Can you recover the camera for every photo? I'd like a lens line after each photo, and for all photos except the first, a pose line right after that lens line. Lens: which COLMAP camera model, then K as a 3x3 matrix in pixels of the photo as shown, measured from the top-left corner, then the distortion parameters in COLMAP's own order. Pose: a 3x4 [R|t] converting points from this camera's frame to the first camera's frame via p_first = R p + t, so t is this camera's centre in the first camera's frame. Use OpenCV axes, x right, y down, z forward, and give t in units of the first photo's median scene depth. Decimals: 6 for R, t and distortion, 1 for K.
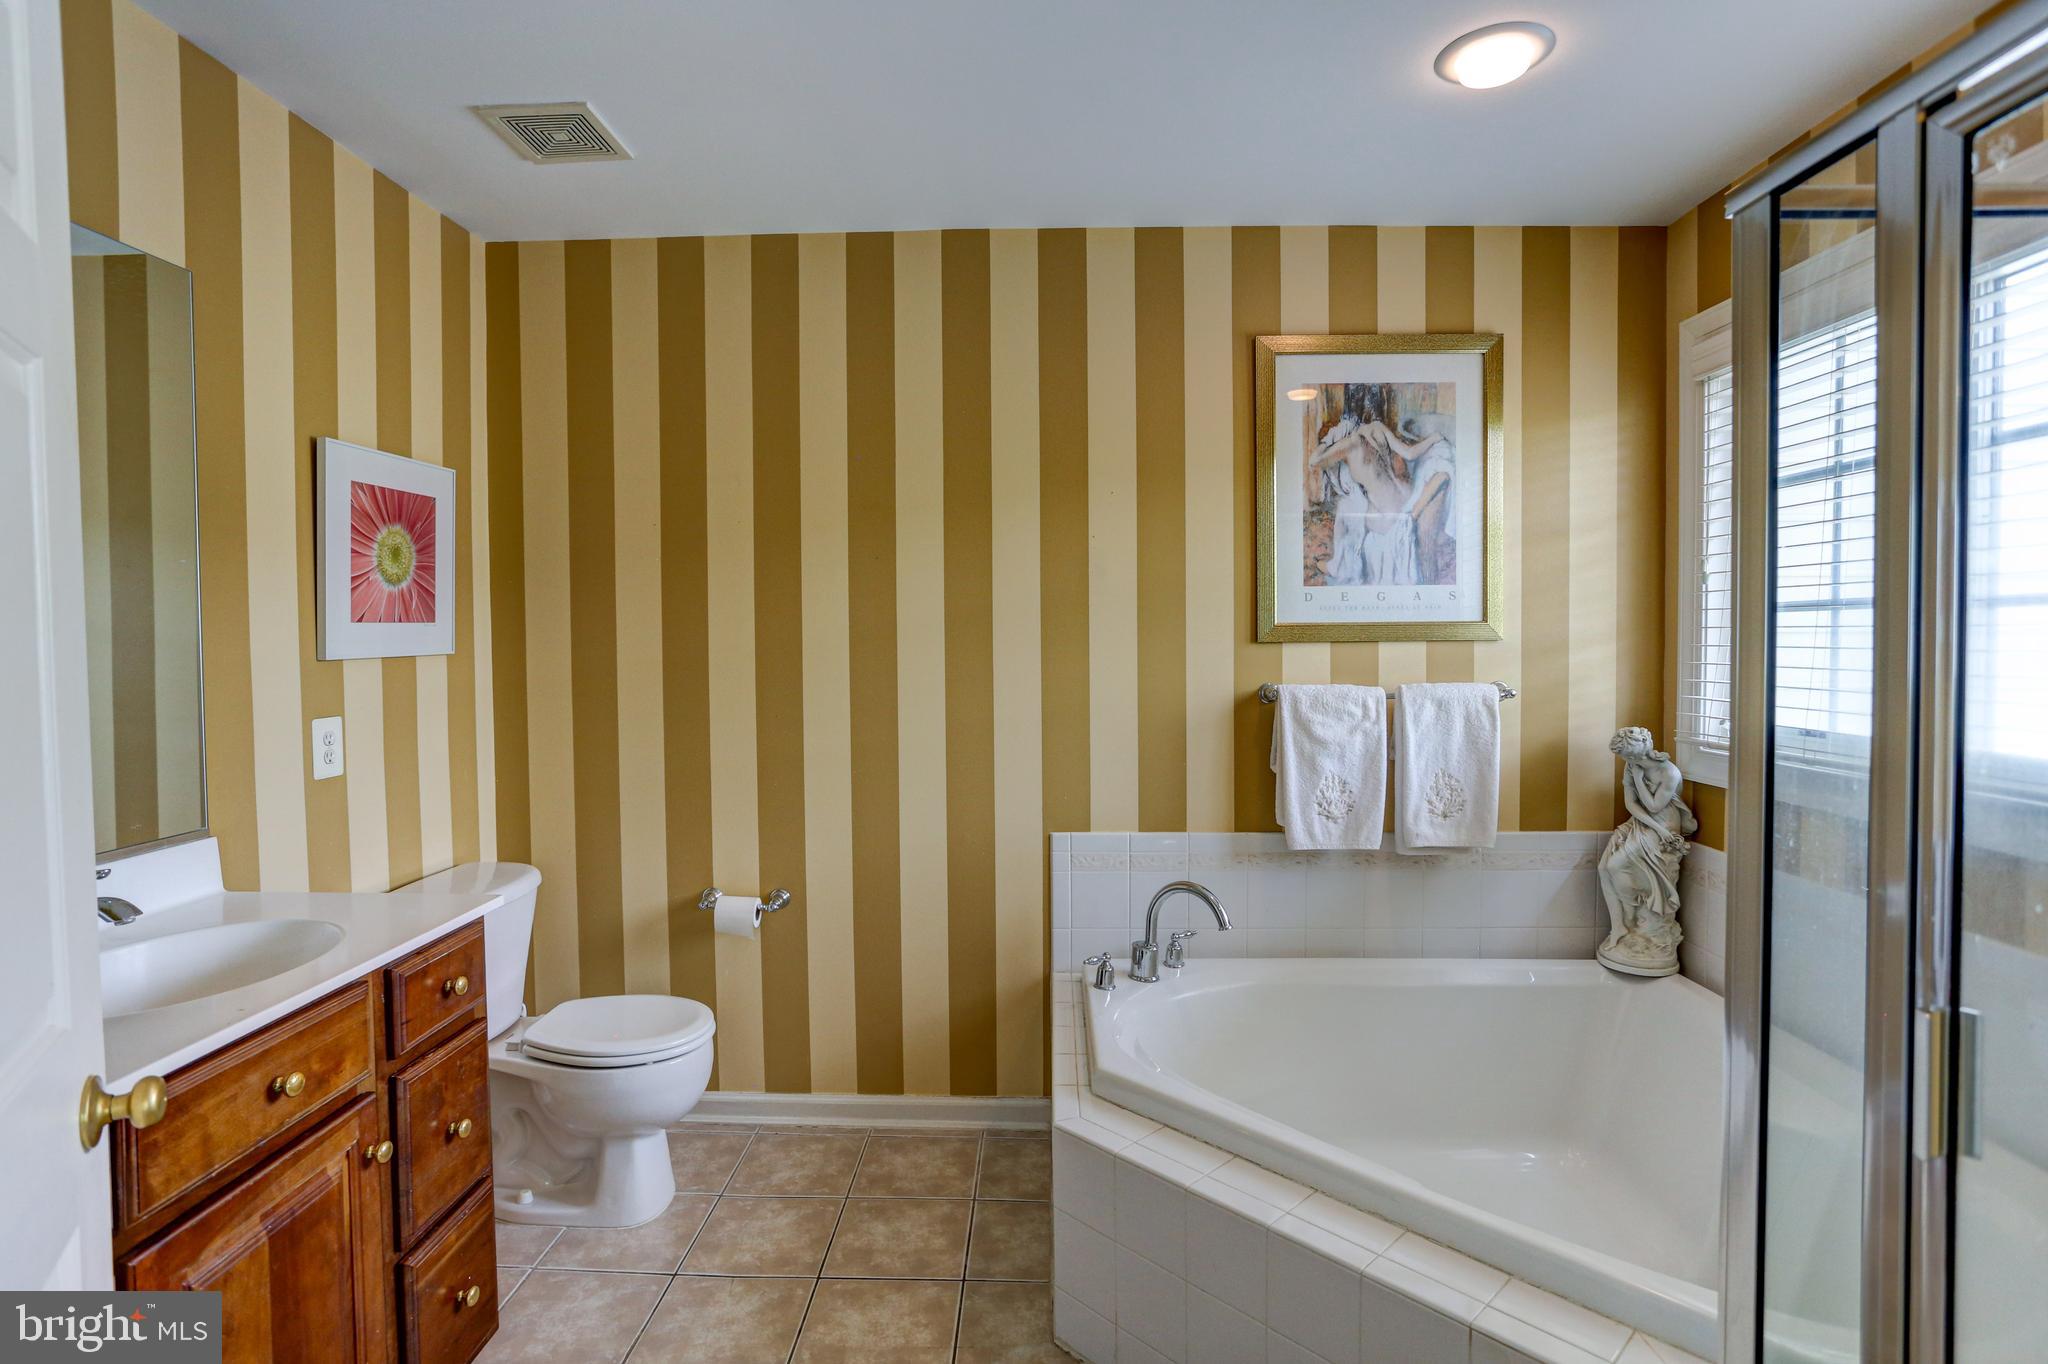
lens RADIAL K [[1023.0, 0, 1019.6], [0, 1023.0, 665.5], [0, 0, 1]] dist [-0.054375, 0.027249]
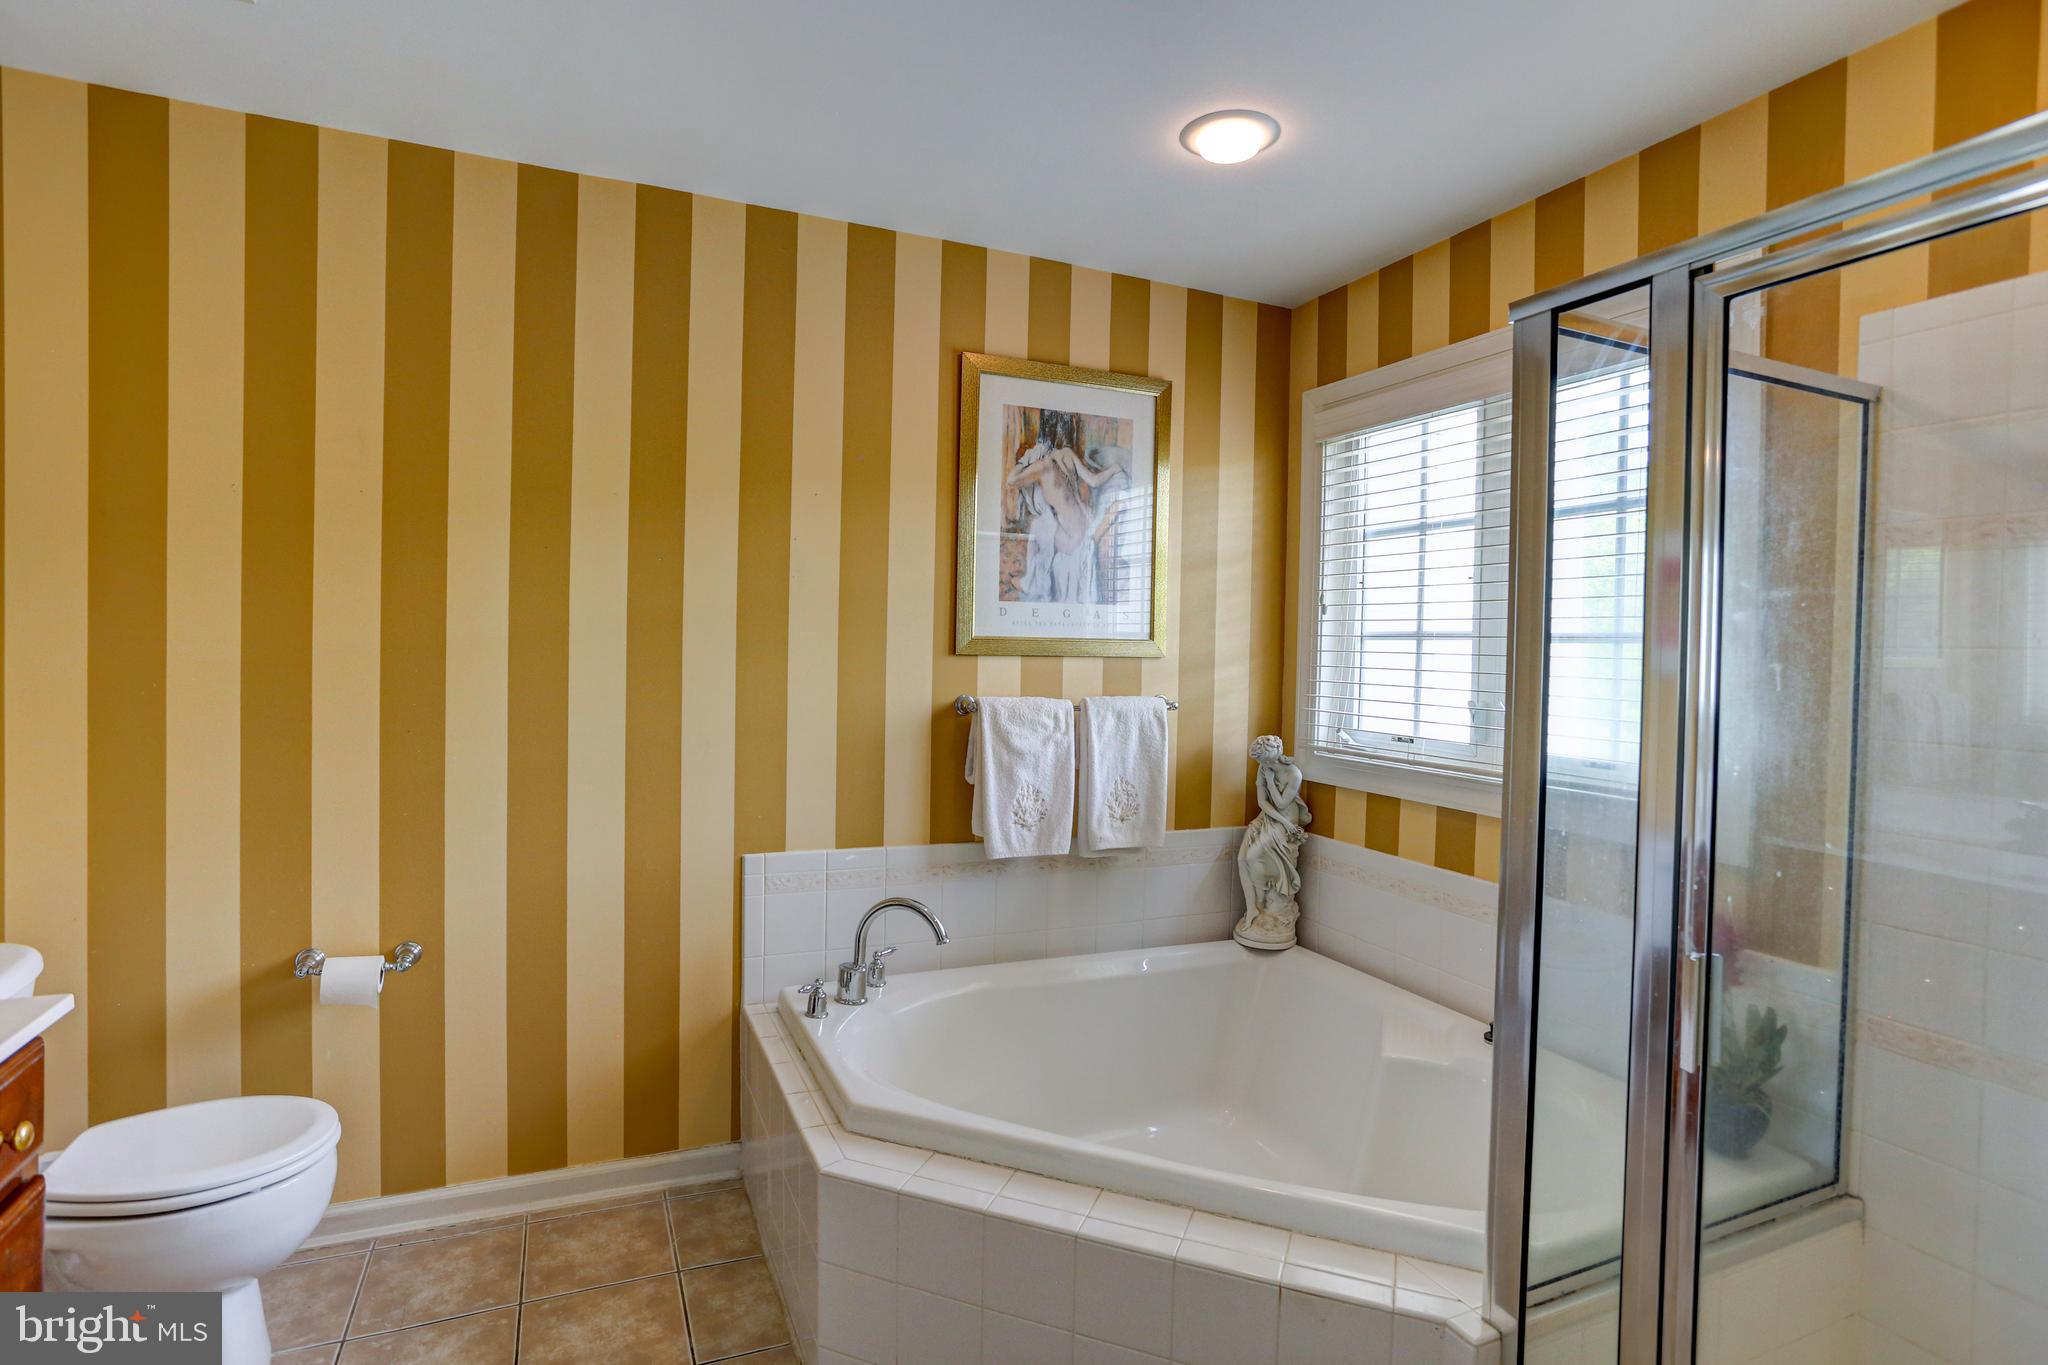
lens RADIAL K [[1023.0, 0, 1019.6], [0, 1023.0, 666.0], [0, 0, 1]] dist [-0.054375, 0.027249]
pose [[0.902933, 0.018370, 0.429388, -0.147219], [-0.016399, 0.999831, -0.008290, -0.004029], [-0.429468, 0.000444, 0.903082, 0.061662]]
